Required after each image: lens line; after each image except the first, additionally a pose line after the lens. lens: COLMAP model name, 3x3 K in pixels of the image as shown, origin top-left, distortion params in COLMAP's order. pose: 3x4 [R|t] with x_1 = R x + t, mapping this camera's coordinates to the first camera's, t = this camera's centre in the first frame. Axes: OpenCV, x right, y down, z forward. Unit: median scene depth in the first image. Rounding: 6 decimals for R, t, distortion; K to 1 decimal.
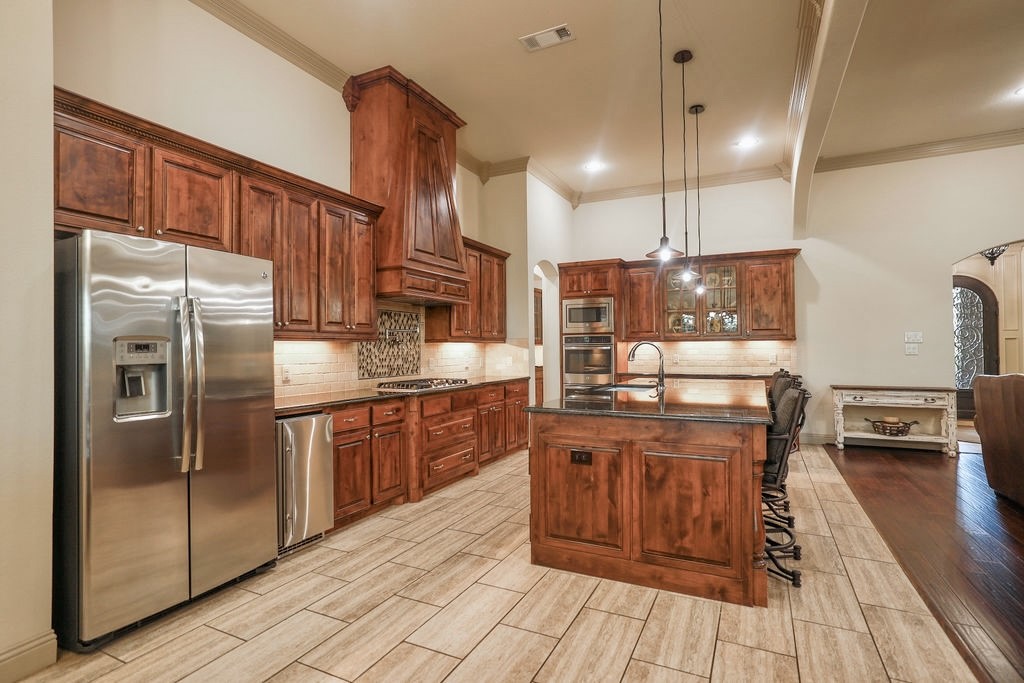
lens RADIAL K [[504.5, 0, 514.5], [0, 504.5, 338.1], [0, 0, 1]] dist [-0.003702, -0.000129]
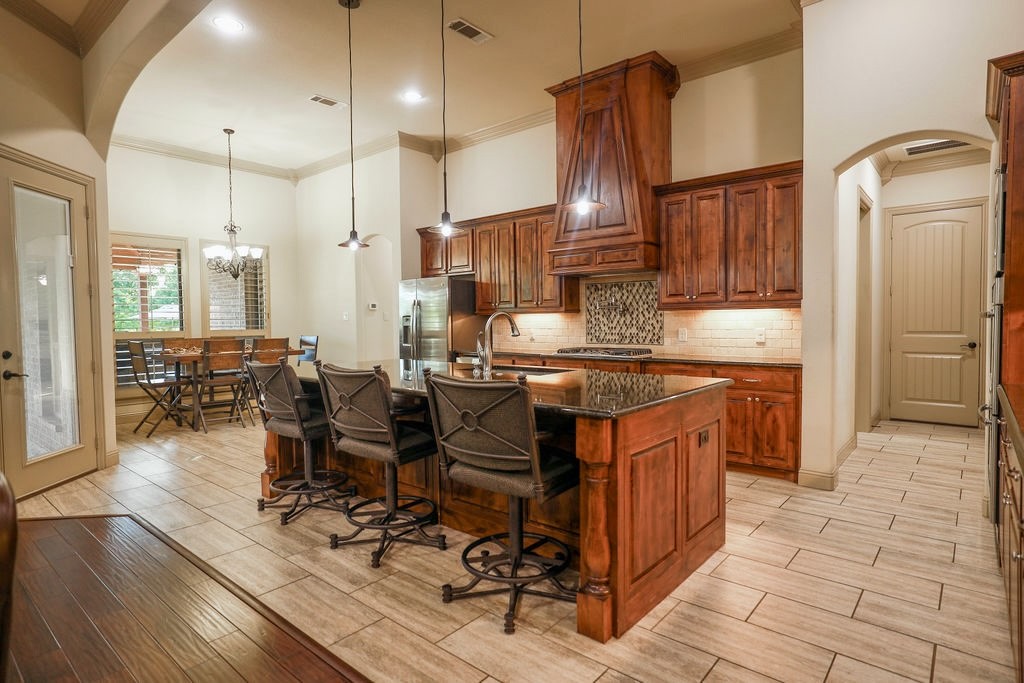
lens RADIAL K [[543.5, 0, 515.4], [0, 543.5, 340.4], [0, 0, 1]] dist [-0.003186, -0.001350]
pose [[-0.256877, 0.051592, -0.965066, 0.931300], [0.035557, 0.998403, 0.043909, 0.010139], [0.965790, -0.023036, -0.258301, 1.086035]]
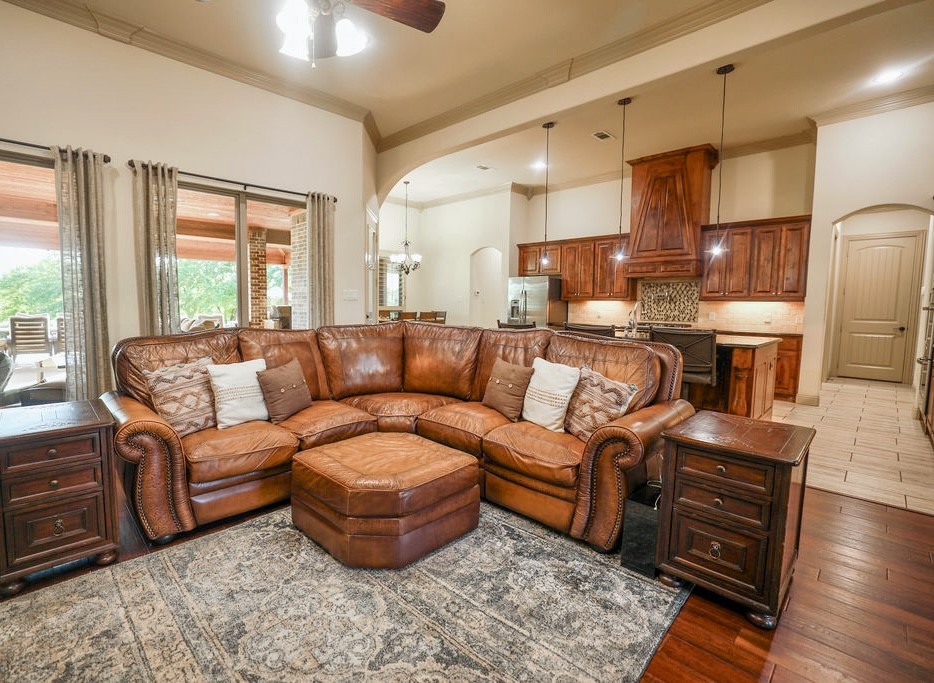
lens RADIAL K [[430.2, 0, 446.6], [0, 430.2, 337.0], [0, 0, 1]] dist [-0.004616, 0.000434]
pose [[-0.345052, 0.082170, -0.934980, 1.404740], [0.011937, 0.996464, 0.083168, -0.000741], [0.938508, 0.017537, -0.344813, 0.804580]]
